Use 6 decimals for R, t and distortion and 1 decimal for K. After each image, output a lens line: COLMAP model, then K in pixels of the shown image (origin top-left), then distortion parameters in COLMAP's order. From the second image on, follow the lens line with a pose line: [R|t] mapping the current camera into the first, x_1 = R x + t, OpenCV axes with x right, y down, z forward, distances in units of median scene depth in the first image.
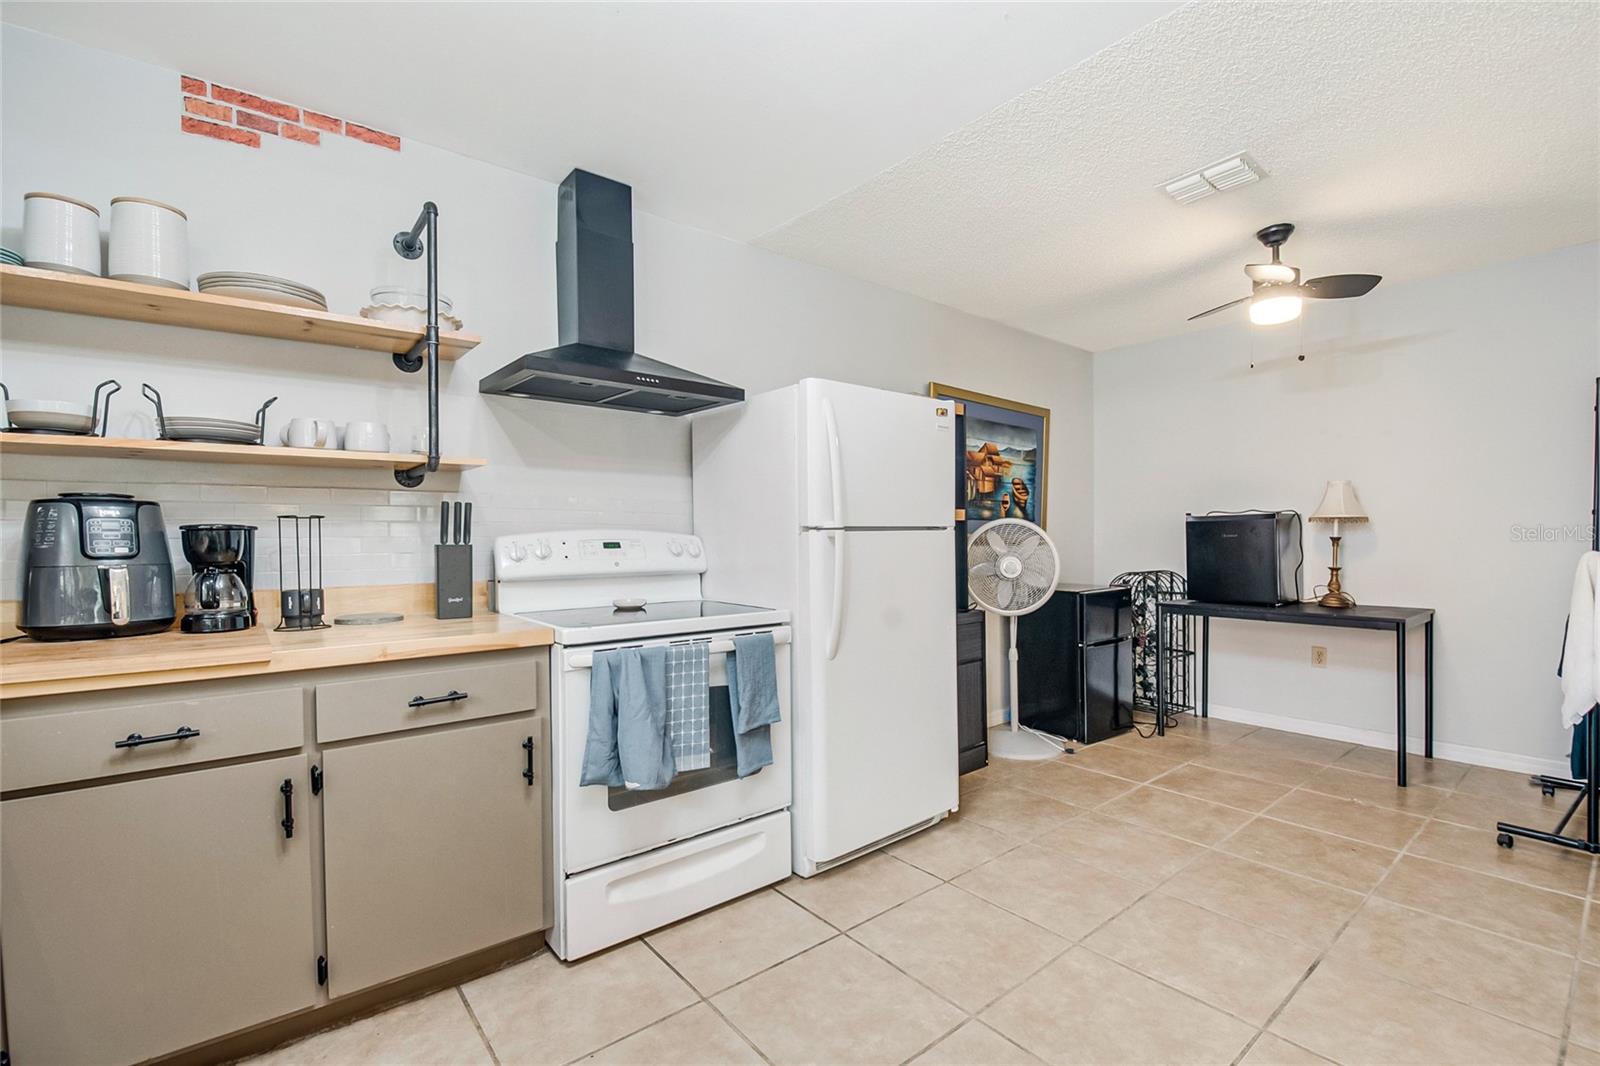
lens RADIAL K [[696.7, 0, 809.6], [0, 696.7, 541.1], [0, 0, 1]] dist [0.016110, -0.016853]
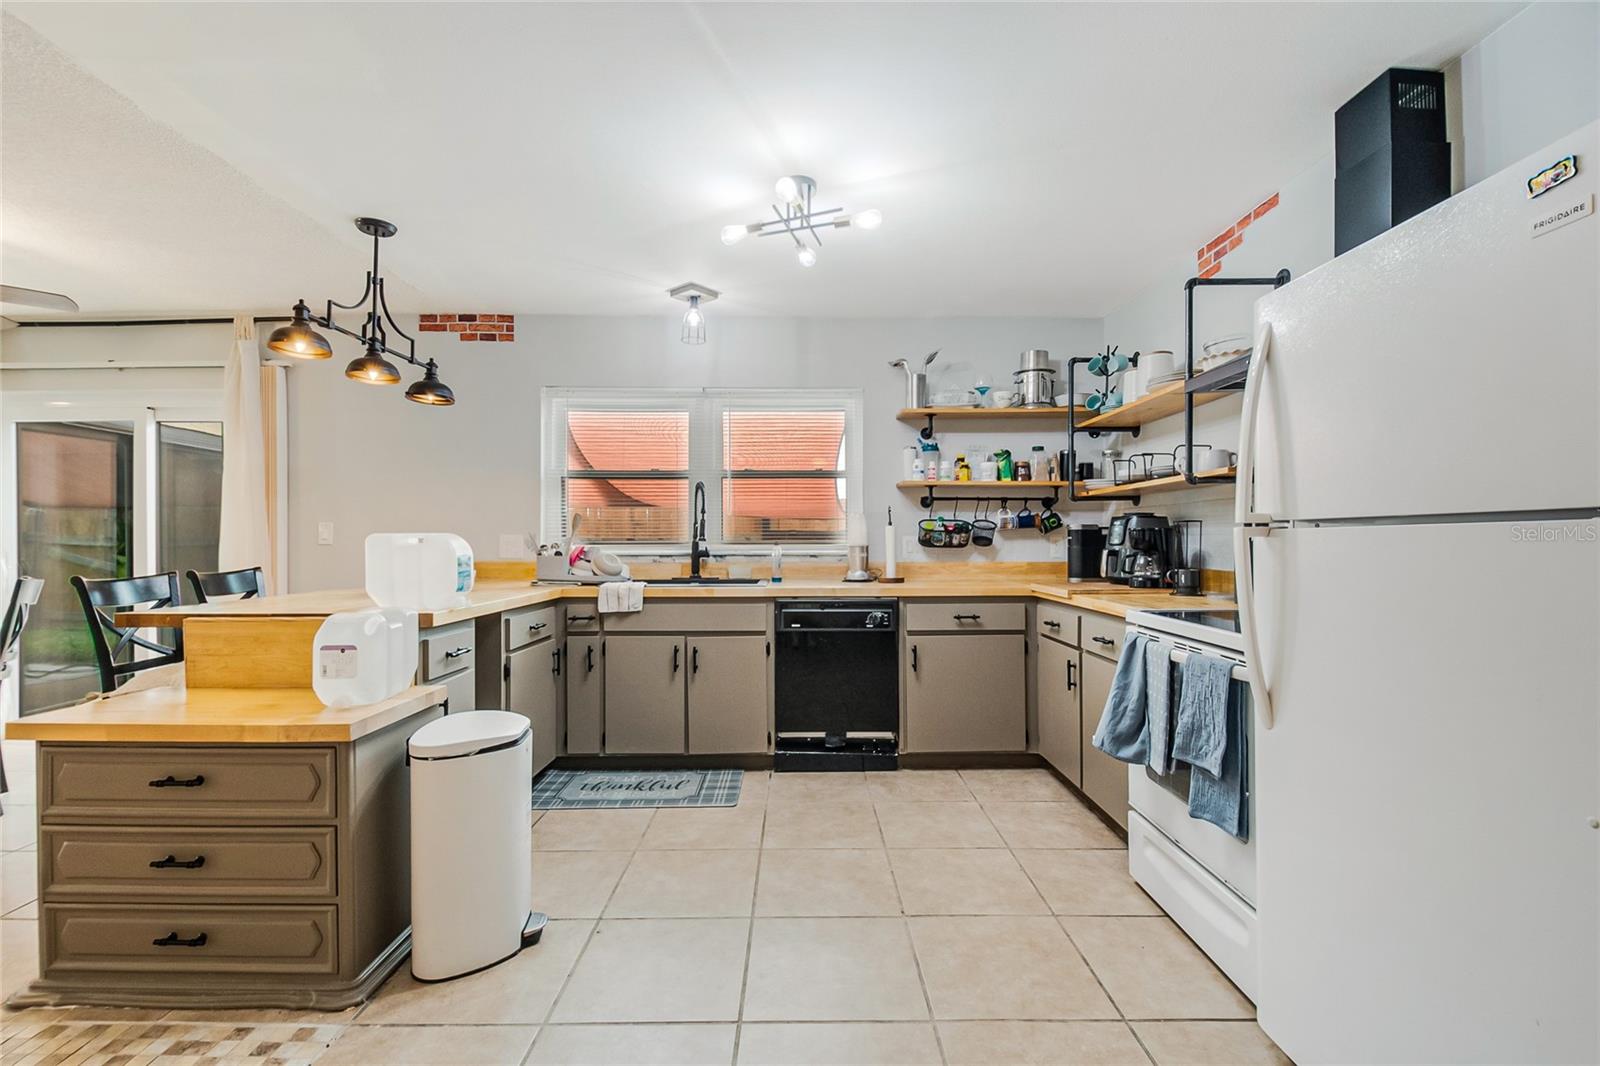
lens RADIAL K [[696.7, 0, 809.6], [0, 696.7, 541.1], [0, 0, 1]] dist [0.016110, -0.016853]
pose [[-0.621771, 0.013677, -0.783080, 0.487153], [0.005835, 0.999901, 0.012831, -0.006749], [0.783177, 0.003409, -0.621789, 0.656347]]
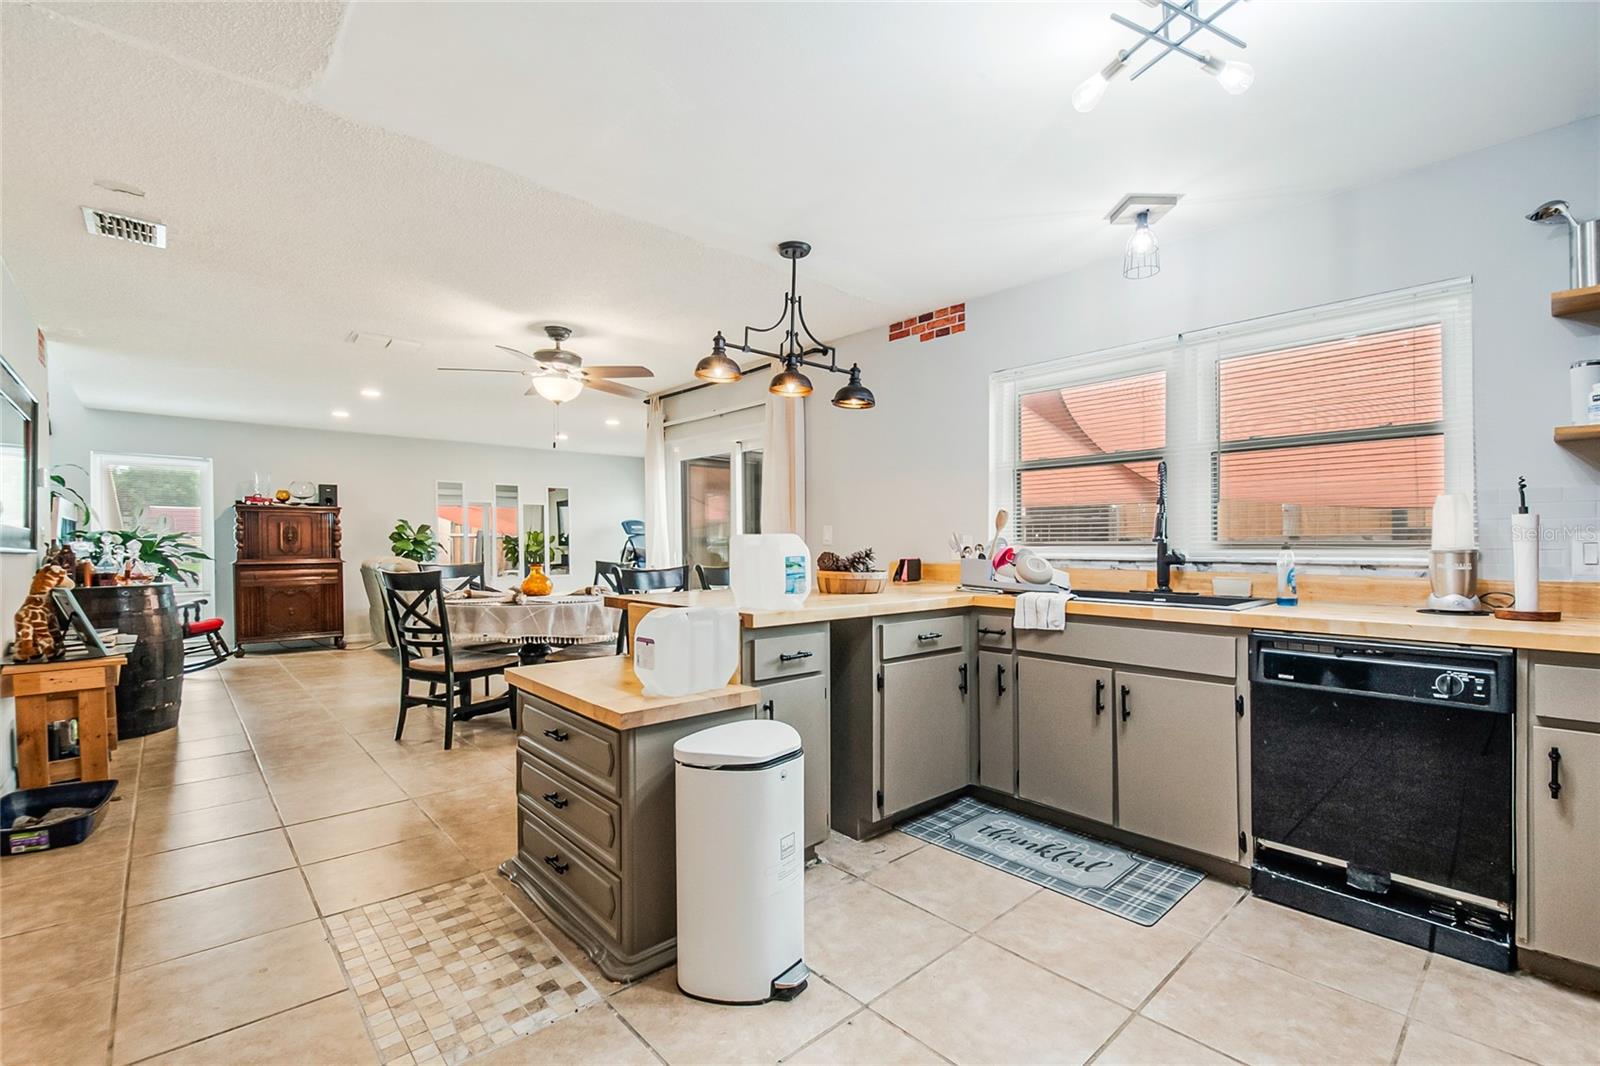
lens RADIAL K [[696.7, 0, 809.6], [0, 696.7, 541.1], [0, 0, 1]] dist [0.016110, -0.016853]
pose [[-0.998404, 0.012750, -0.055021, 0.210344], [0.012651, 0.999918, 0.002147, -0.002359], [0.055044, 0.001448, -0.998483, 0.629392]]
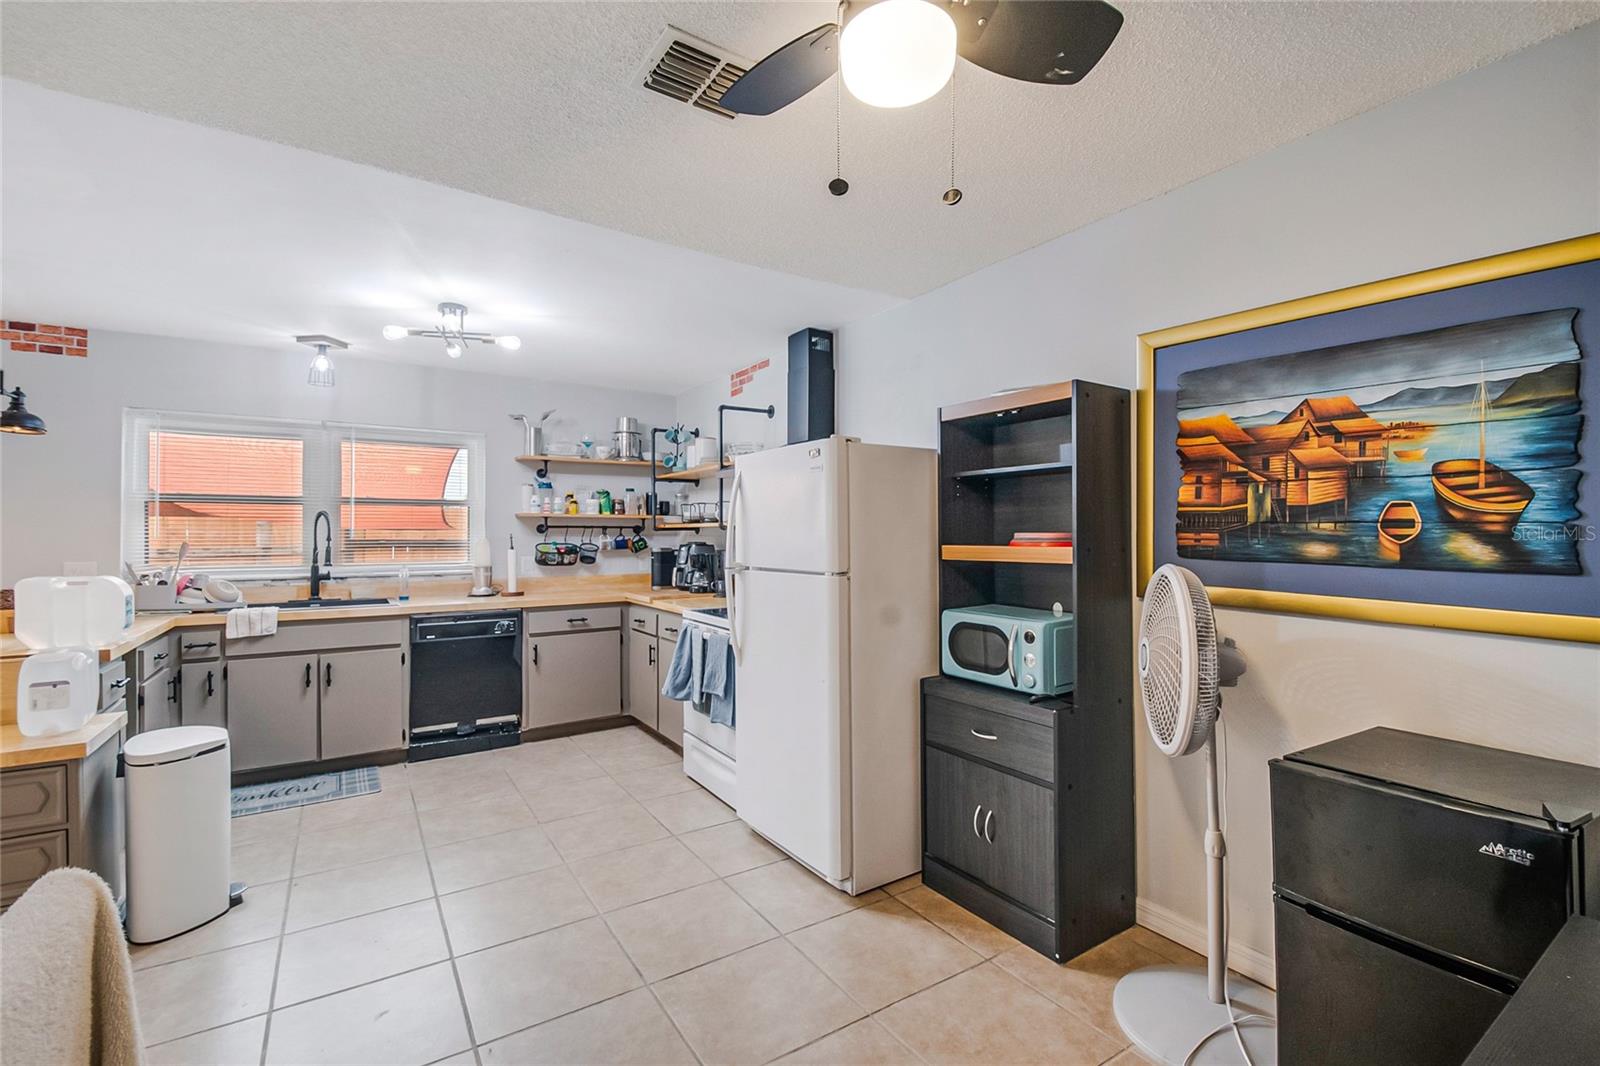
lens RADIAL K [[701.5, 0, 816.5], [0, 701.5, 525.9], [0, 0, 1]] dist [0.008295, -0.017111]
pose [[-0.095003, 0.001376, -0.995476, 0.821014], [-0.001773, 0.999997, 0.001551, -0.060851], [0.995475, 0.001912, -0.095000, 0.780555]]
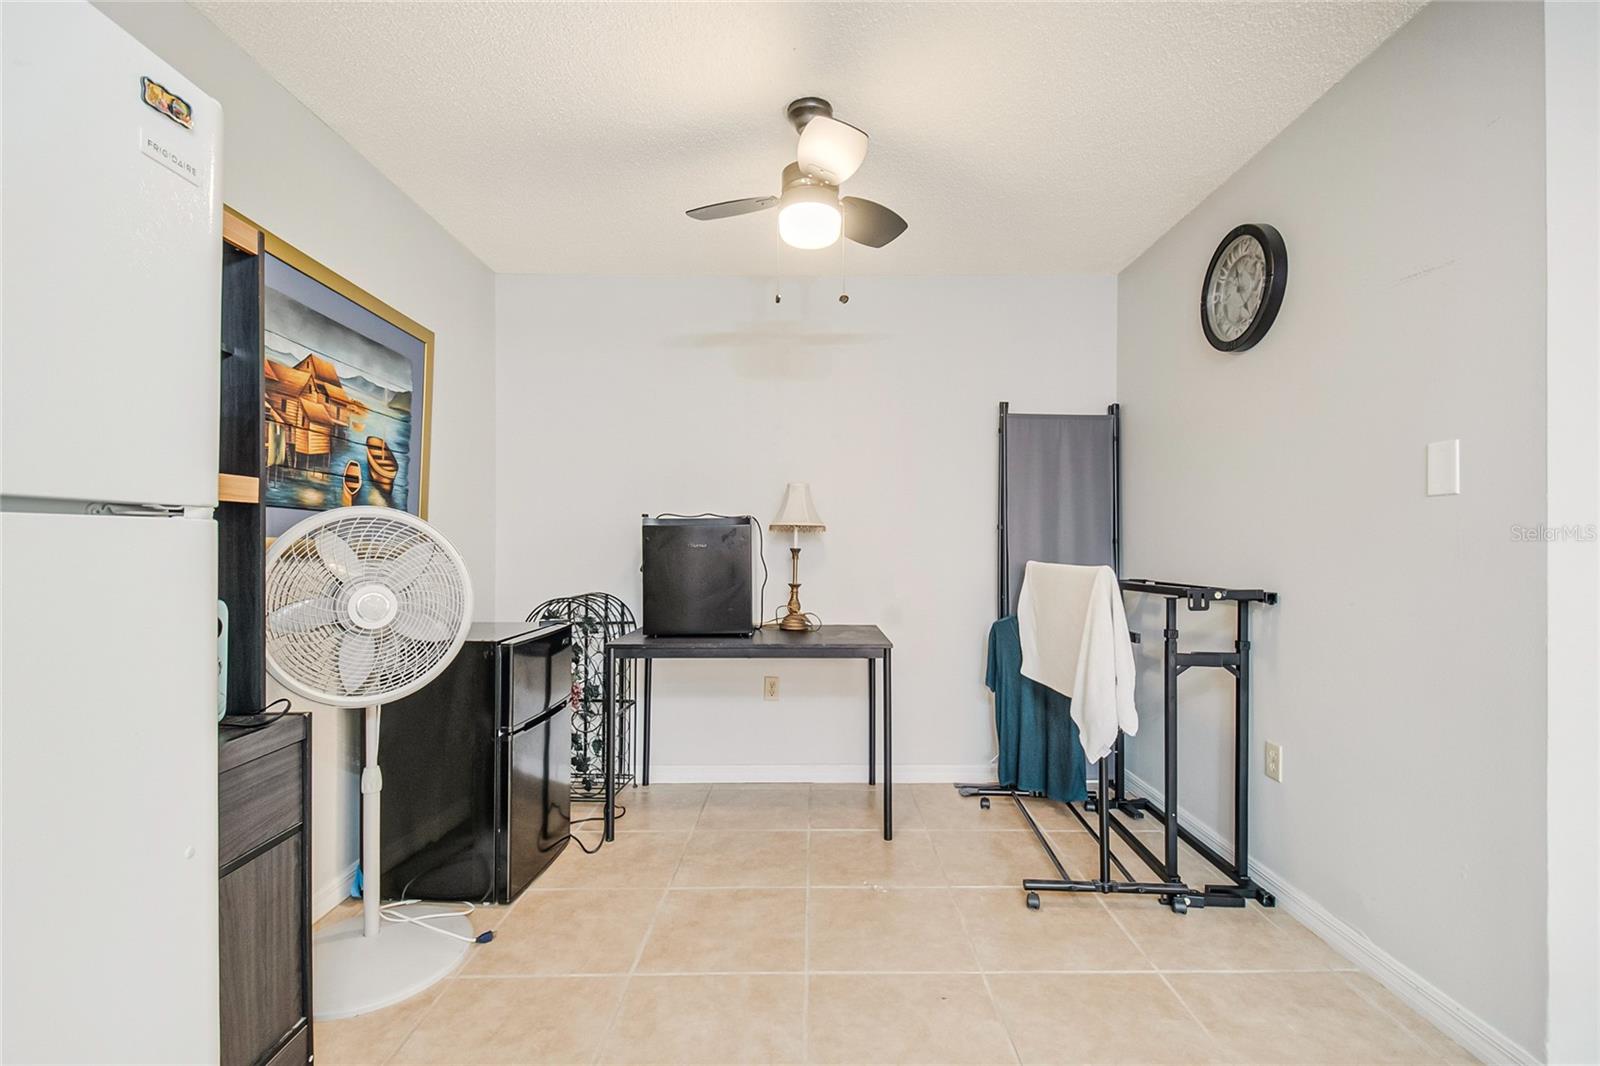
lens RADIAL K [[696.7, 0, 809.6], [0, 696.7, 541.1], [0, 0, 1]] dist [0.016110, -0.016853]
pose [[0.629643, 0.015146, 0.776737, 0.098897], [-0.004052, 0.999860, -0.016212, -0.001156], [-0.776874, 0.007060, 0.629617, 0.447211]]
